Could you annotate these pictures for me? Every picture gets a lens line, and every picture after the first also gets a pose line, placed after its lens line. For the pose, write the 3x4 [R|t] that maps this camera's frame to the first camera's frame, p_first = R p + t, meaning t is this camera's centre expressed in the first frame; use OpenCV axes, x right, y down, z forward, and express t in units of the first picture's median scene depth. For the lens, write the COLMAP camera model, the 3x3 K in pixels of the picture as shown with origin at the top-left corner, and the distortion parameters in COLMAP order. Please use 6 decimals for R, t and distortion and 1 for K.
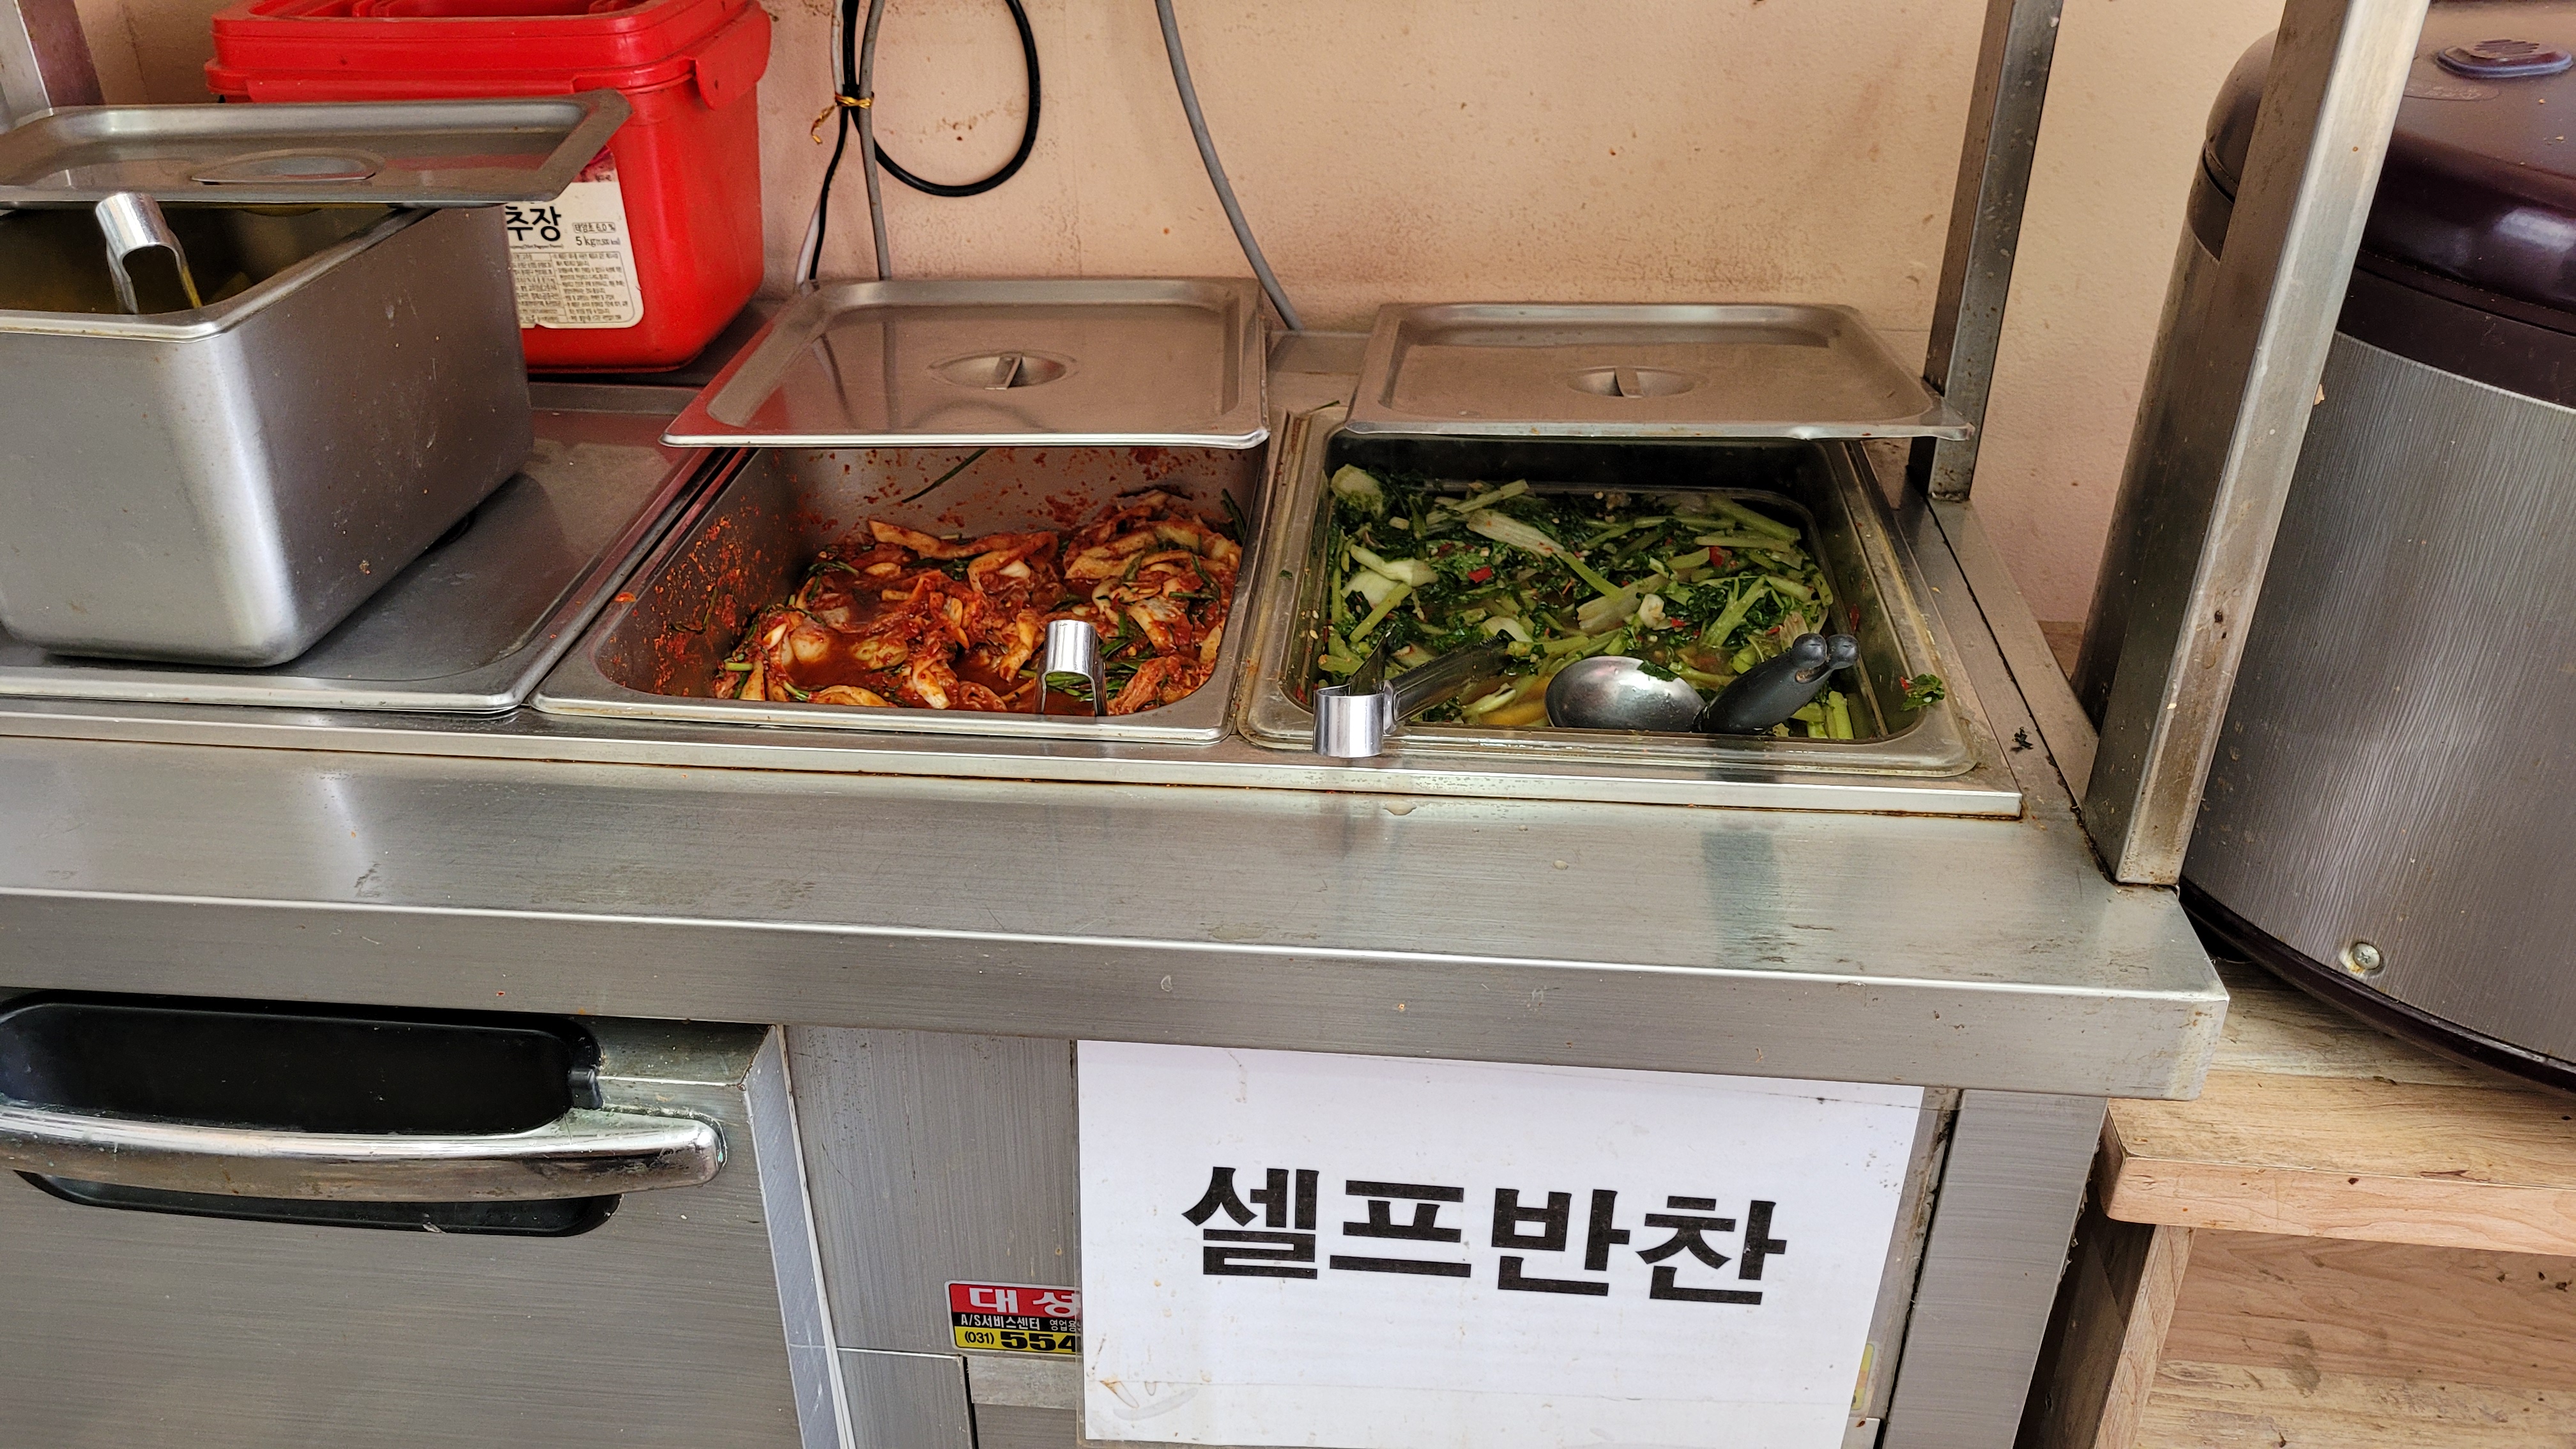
lens RADIAL K [[1959.3, 0, 1282.4], [0, 1959.3, 725.3], [0, 0, 1]] dist [0.027536, -0.027451]
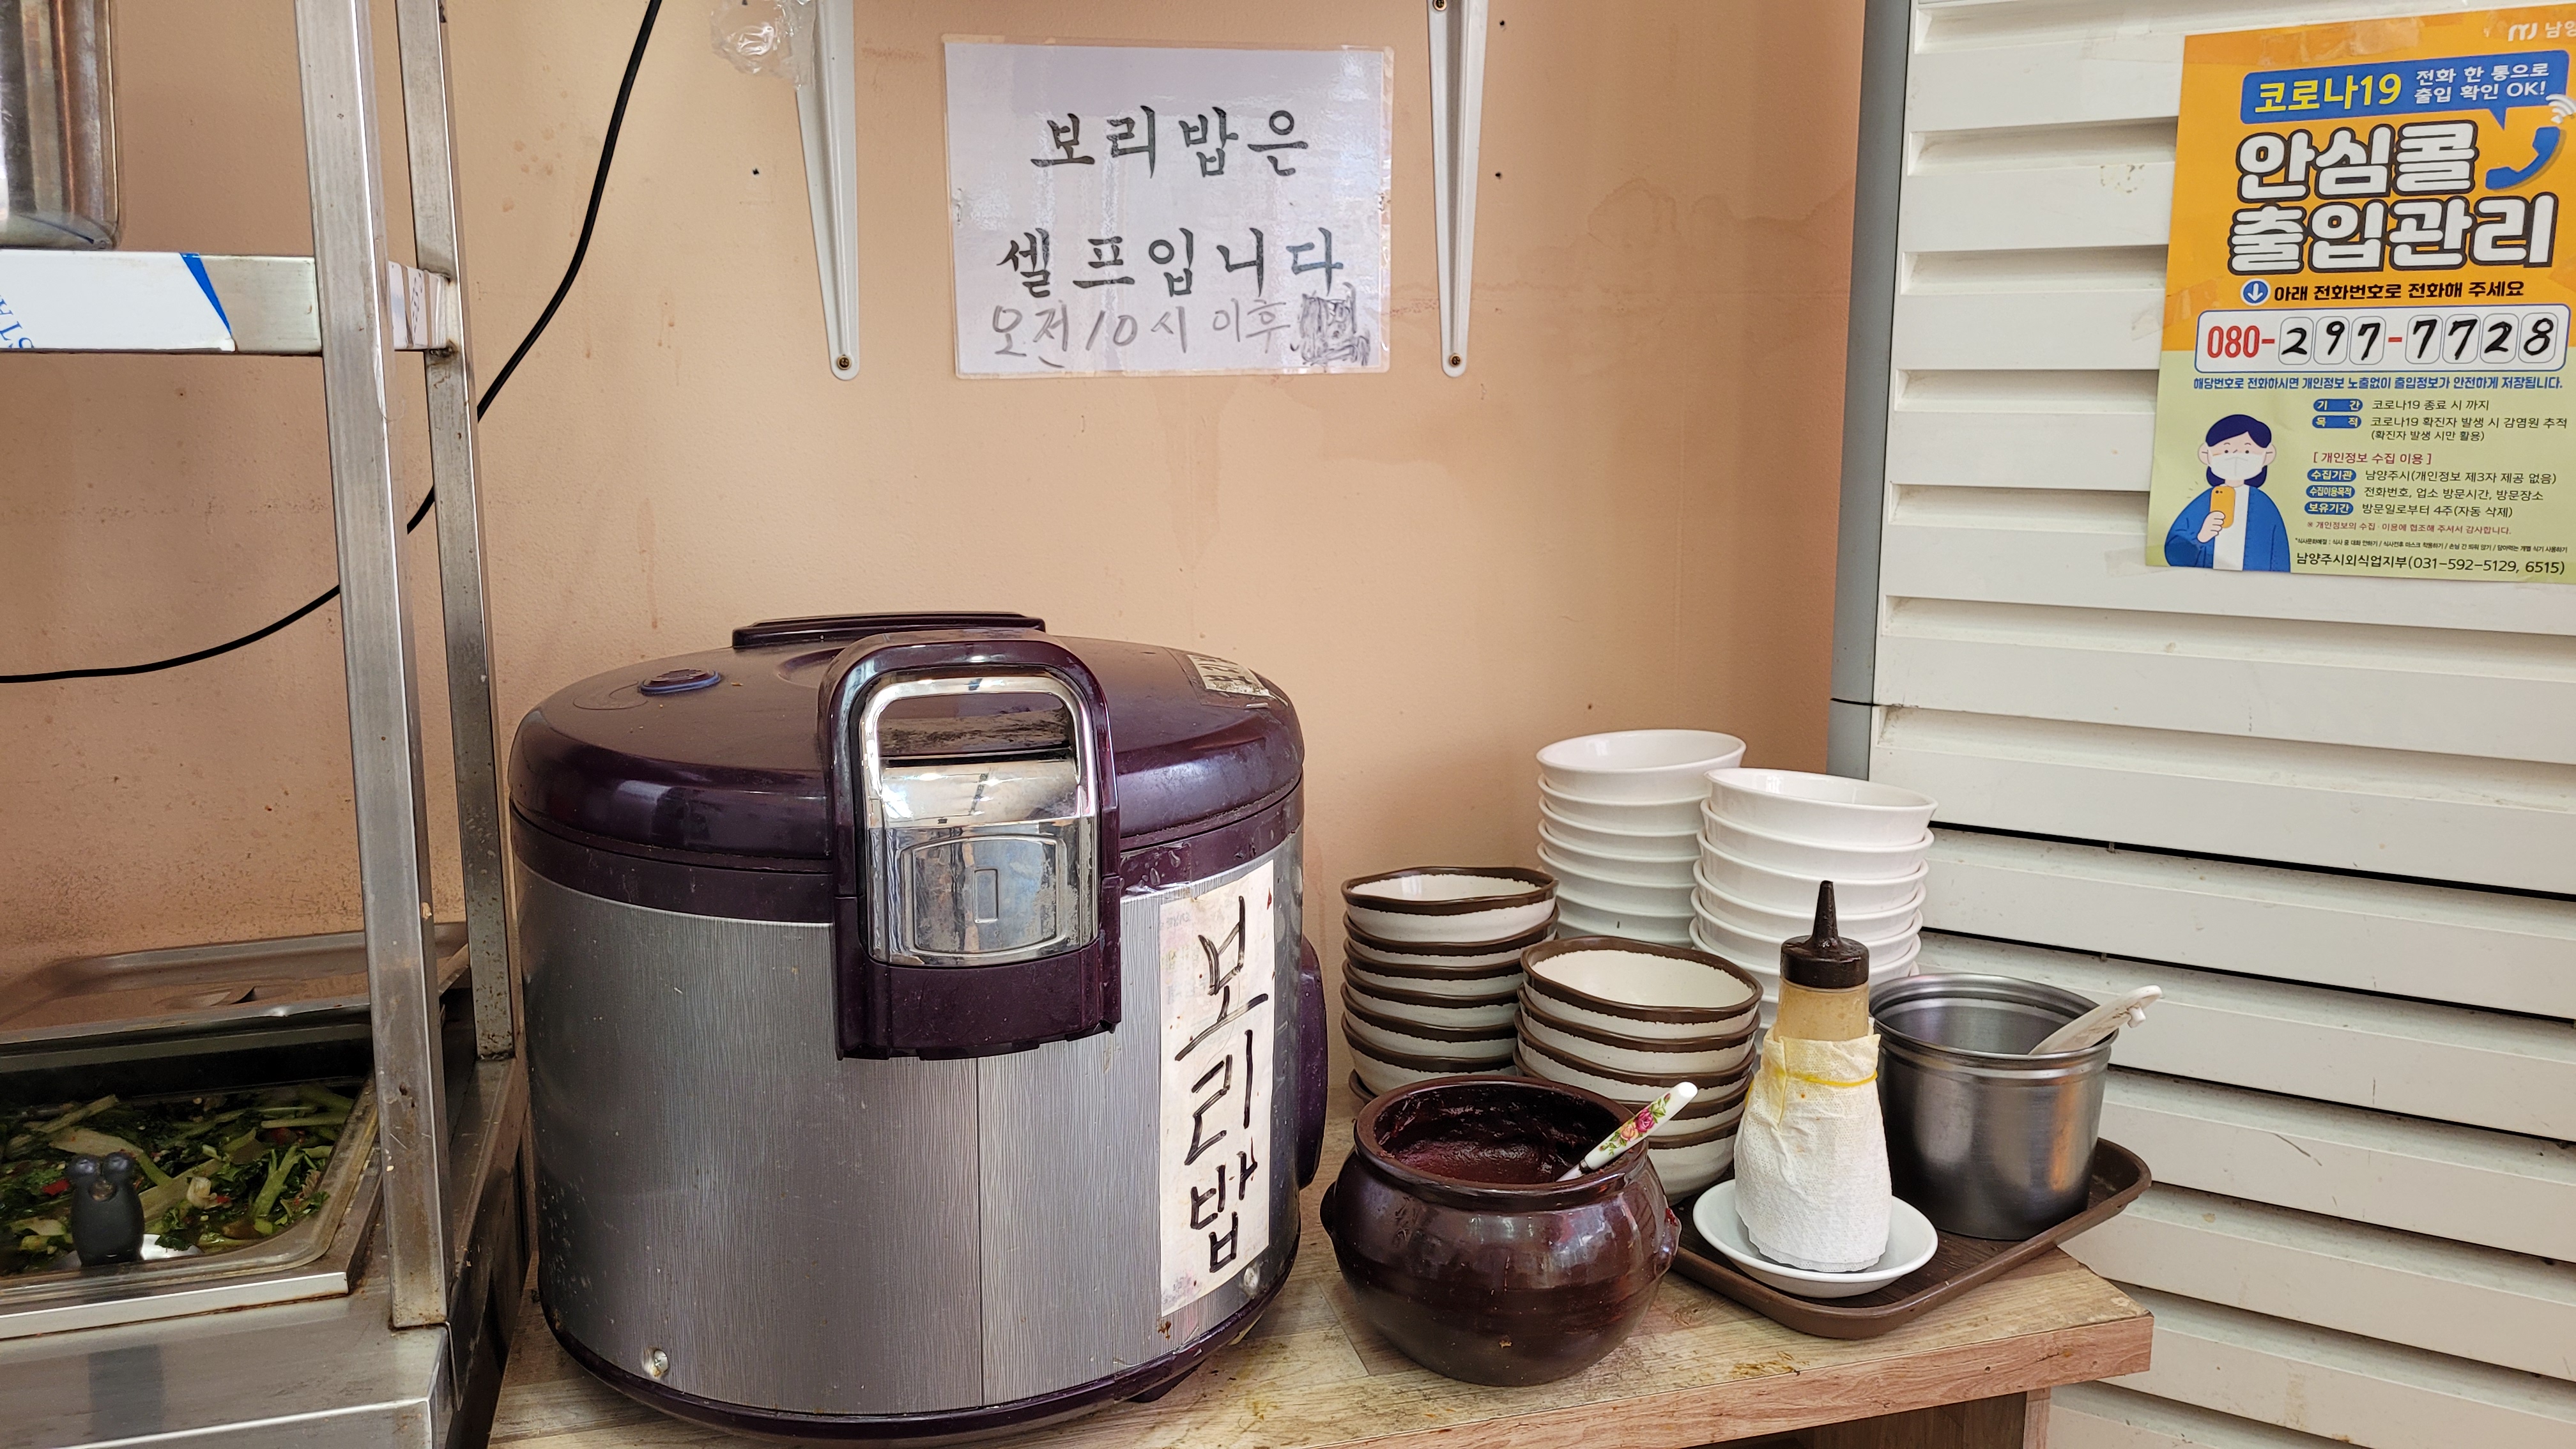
lens RADIAL K [[1959.3, 0, 1287.6], [0, 1959.3, 721.9], [0, 0, 1]] dist [0.027536, -0.027451]
pose [[0.927935, -0.061087, 0.367702, 0.361428], [0.181356, 0.935834, -0.302199, 0.139072], [-0.325648, 0.347107, 0.879472, -0.264525]]
